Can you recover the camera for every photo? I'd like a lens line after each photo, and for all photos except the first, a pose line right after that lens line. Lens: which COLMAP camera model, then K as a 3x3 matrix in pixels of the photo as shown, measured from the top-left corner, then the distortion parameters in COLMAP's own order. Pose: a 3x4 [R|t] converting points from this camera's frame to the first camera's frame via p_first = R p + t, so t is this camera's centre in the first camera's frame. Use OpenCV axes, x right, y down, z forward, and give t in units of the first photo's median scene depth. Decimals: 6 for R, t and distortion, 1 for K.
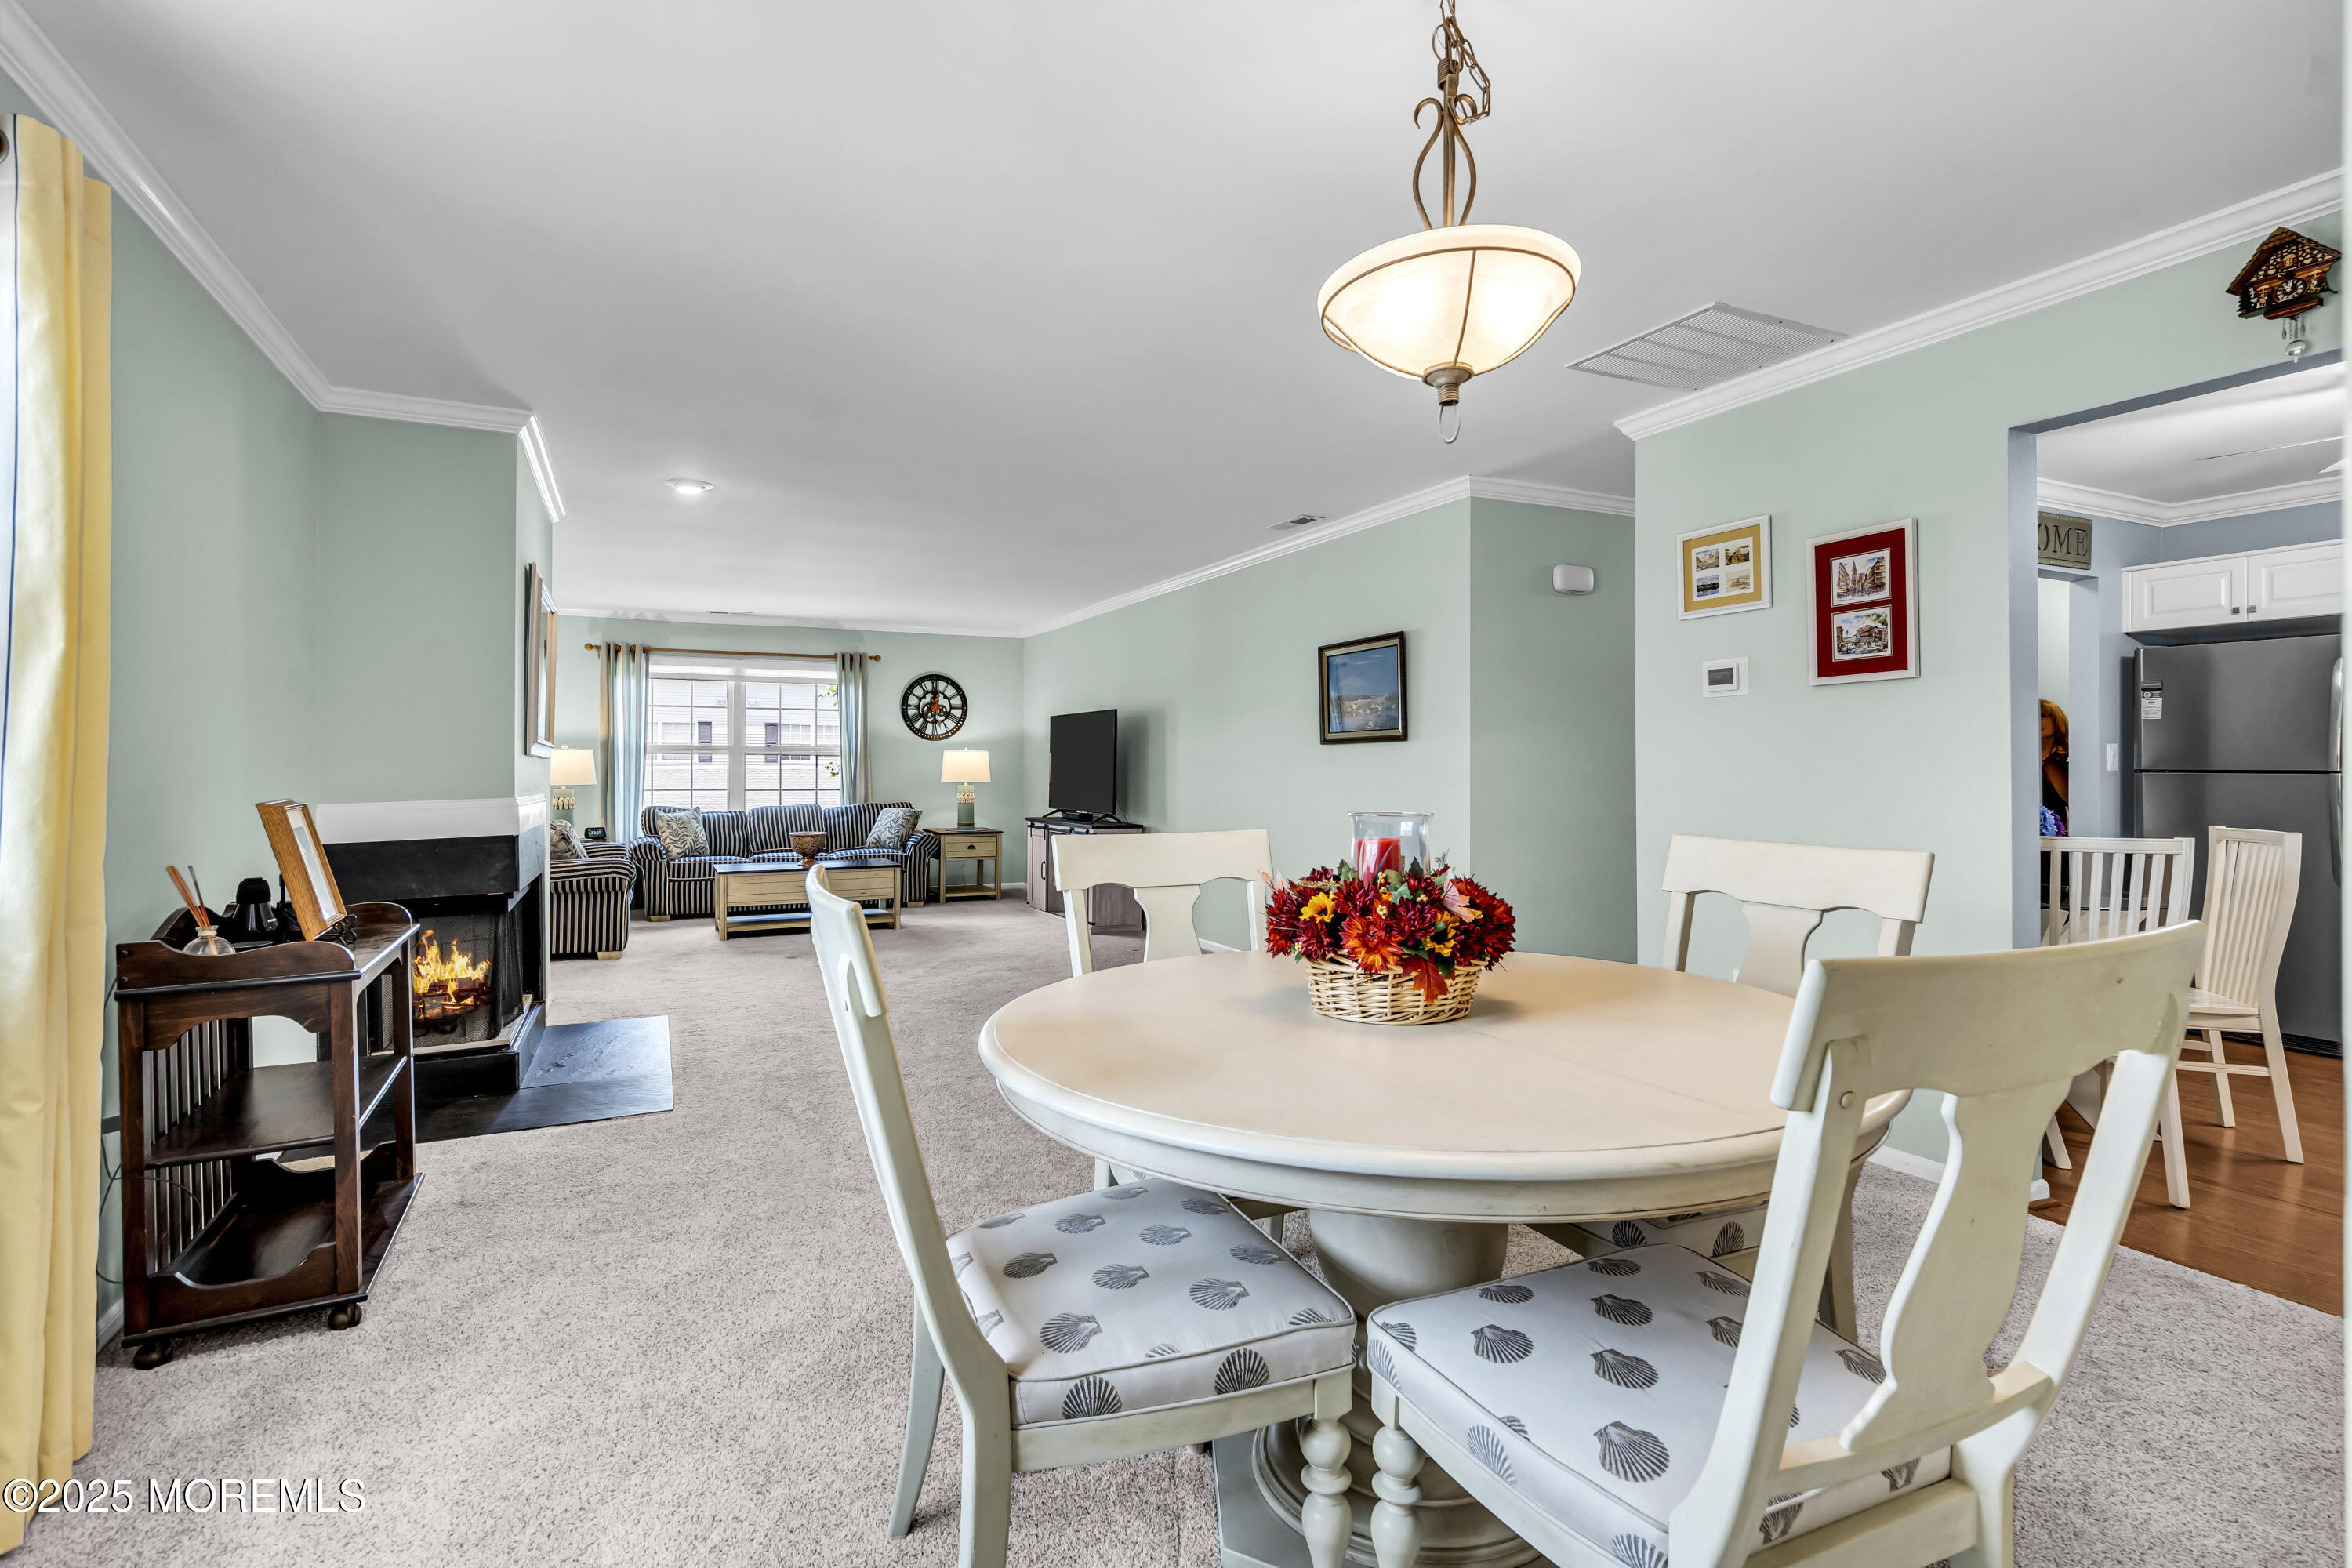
lens RADIAL K [[1121.7, 0, 1169.1], [0, 1121.7, 773.5], [0, 0, 1]] dist [0.000552, 0.000923]
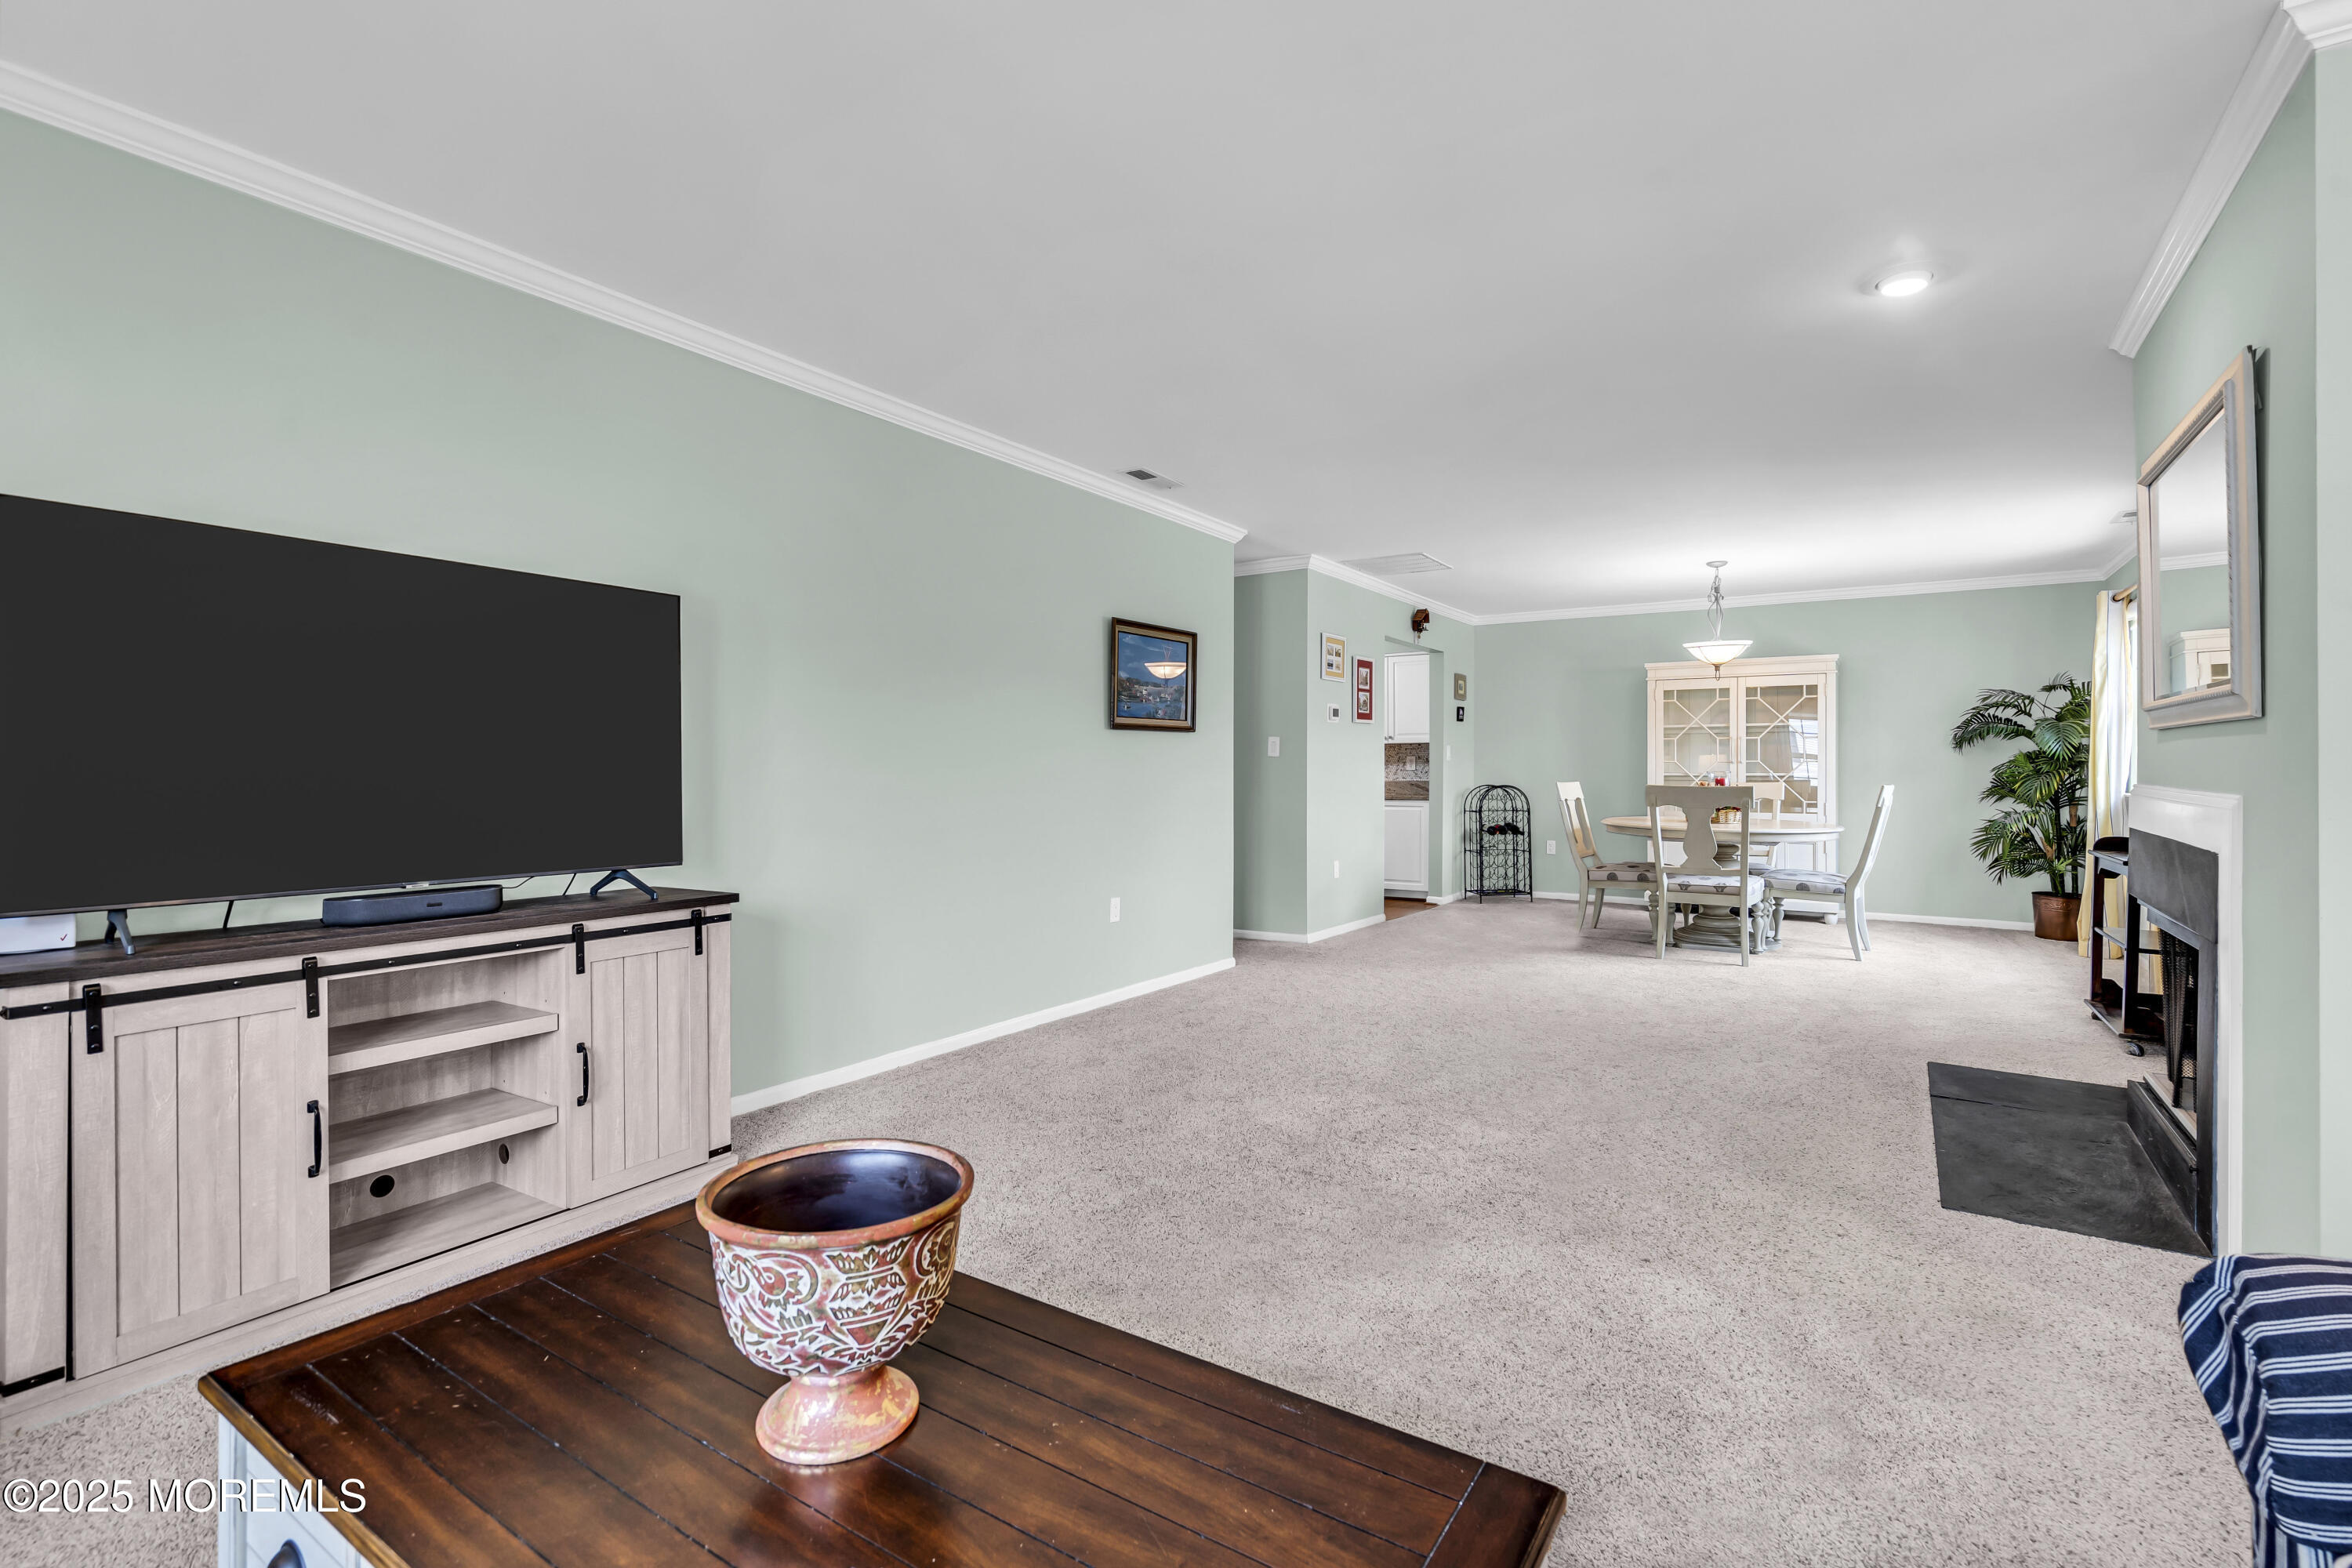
lens RADIAL K [[1092.9, 0, 1188.2], [0, 1092.9, 775.7], [0, 0, 1]] dist [-0.000314, 0.000860]
pose [[-0.532486, -0.002864, 0.846434, -0.387482], [0.006138, 0.999955, 0.007244, 0.003121], [-0.846416, 0.009053, -0.532445, 0.881529]]
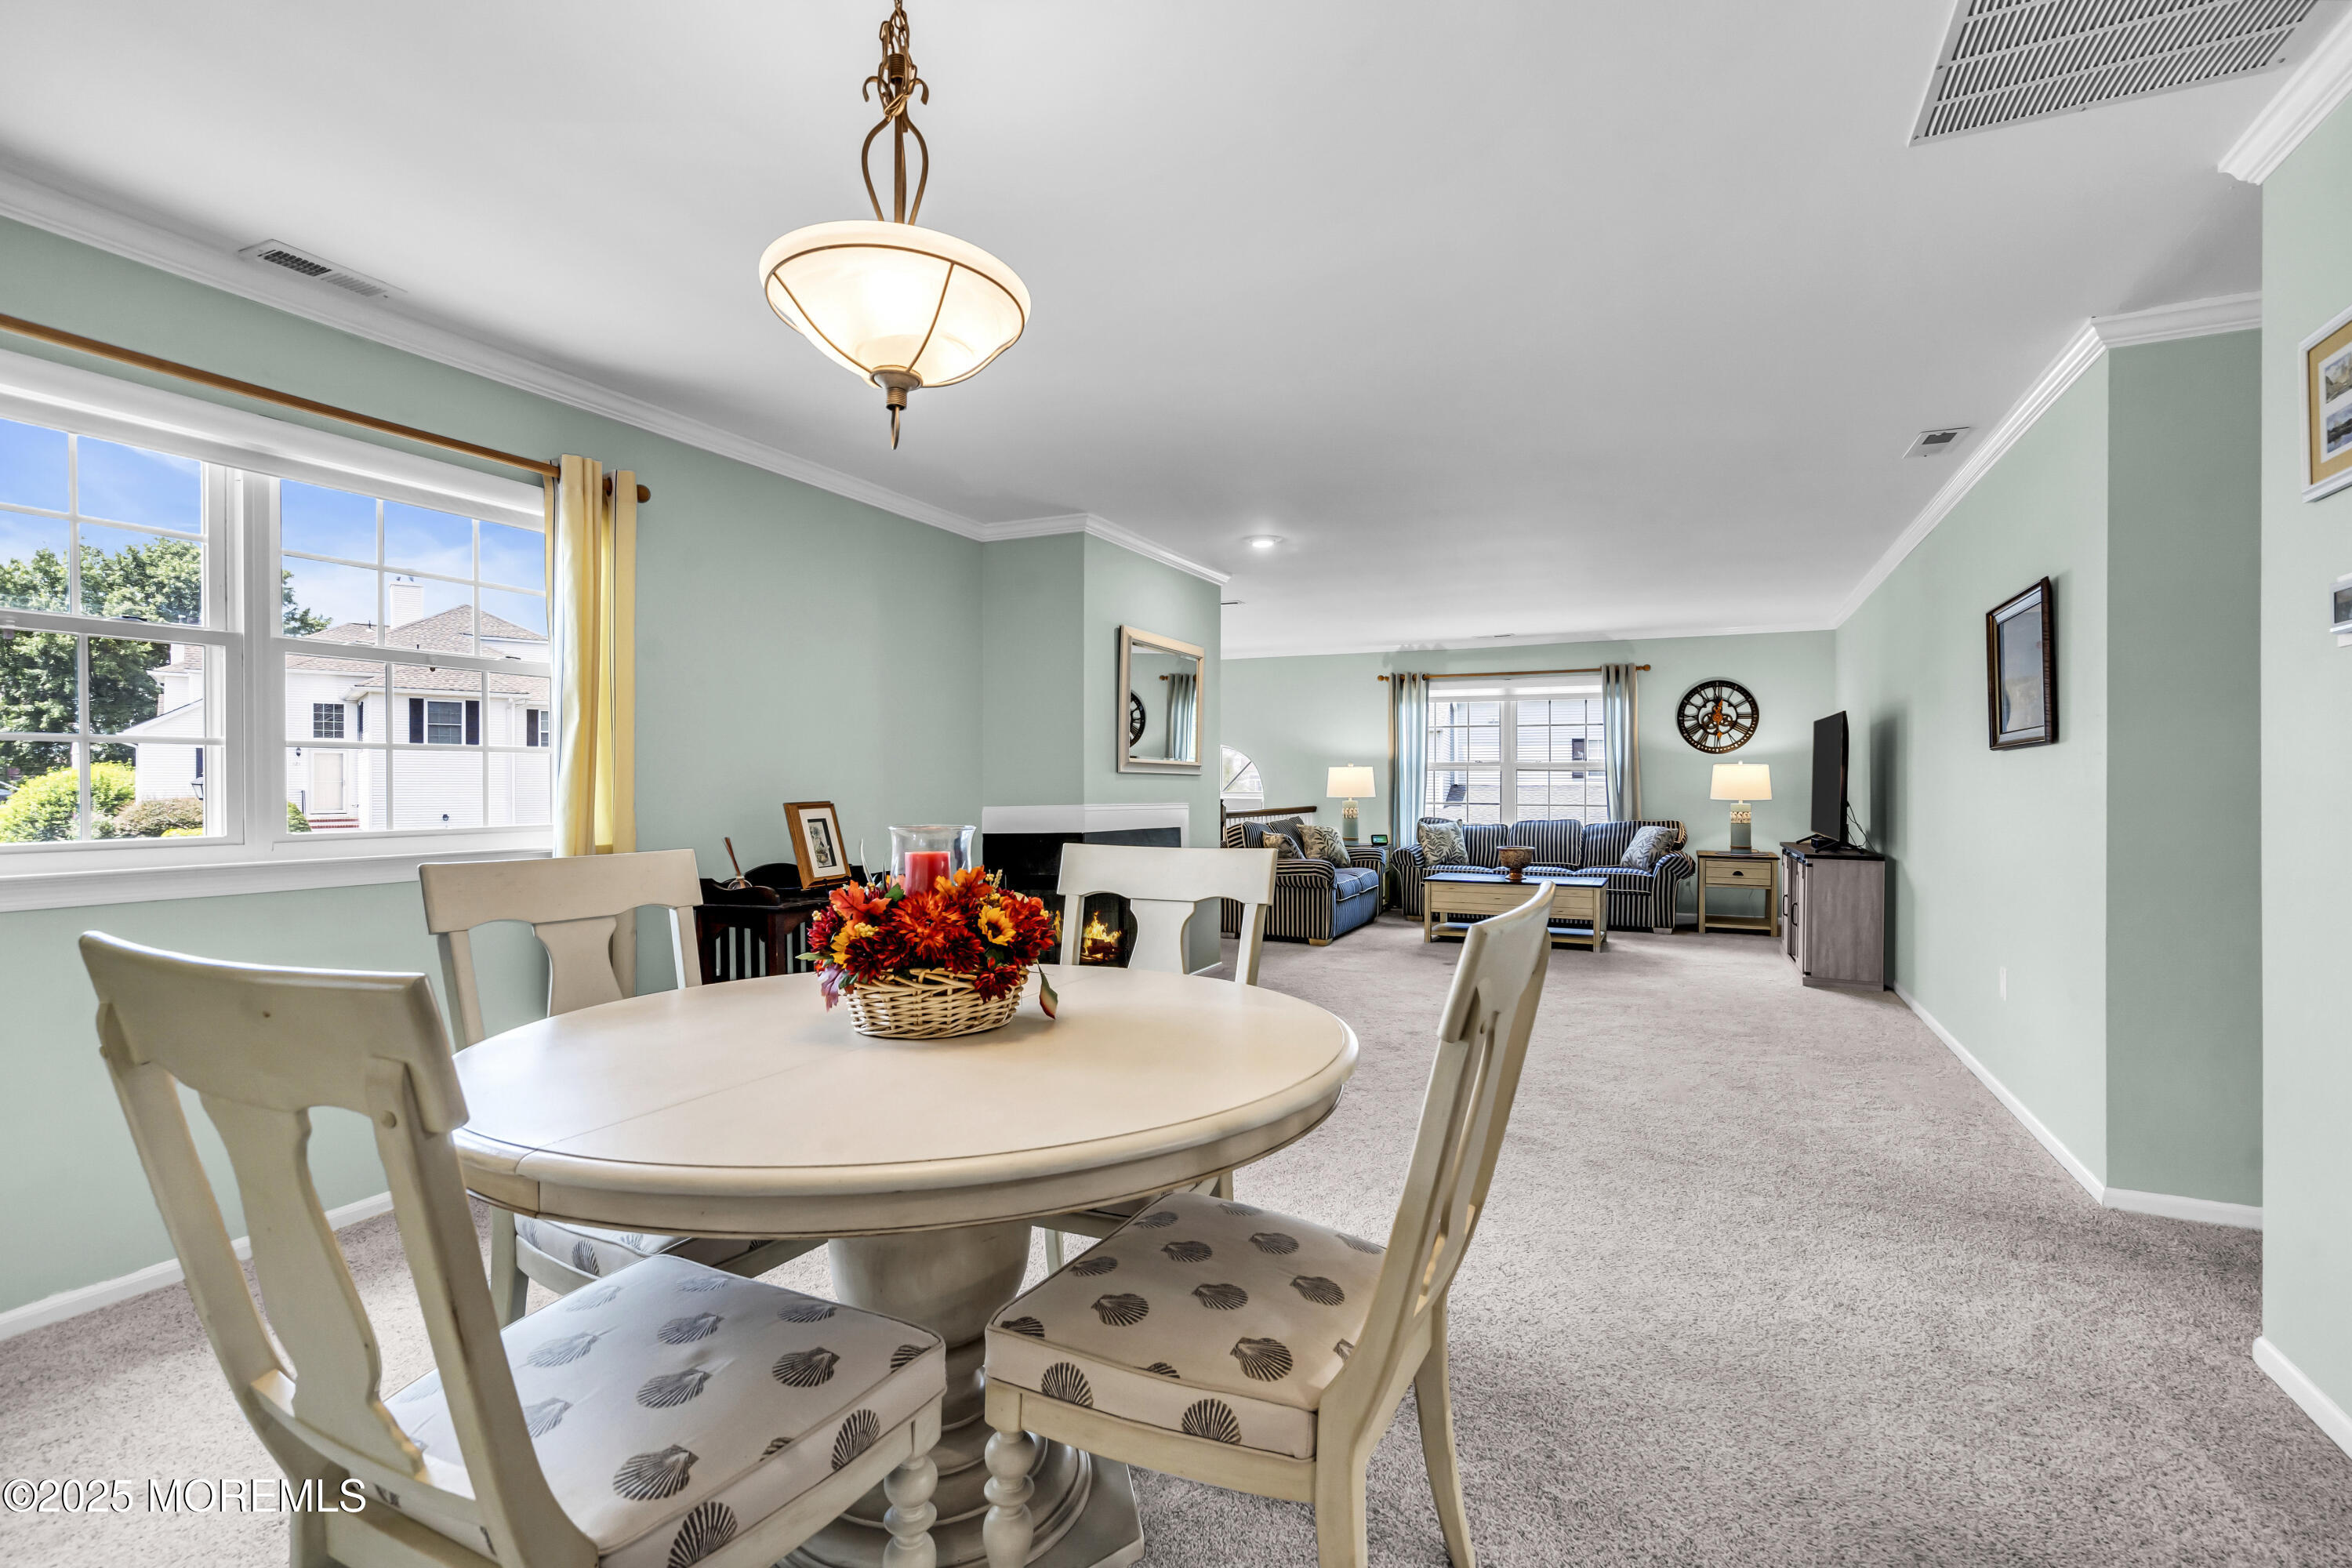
lens RADIAL K [[1092.9, 0, 1177.3], [0, 1092.9, 773.9], [0, 0, 1]] dist [-0.000314, 0.000860]
pose [[0.641654, -0.004122, -0.766983, 0.203076], [-0.006429, 0.999922, -0.010751, -0.000666], [0.766967, 0.011829, 0.641577, 0.108972]]
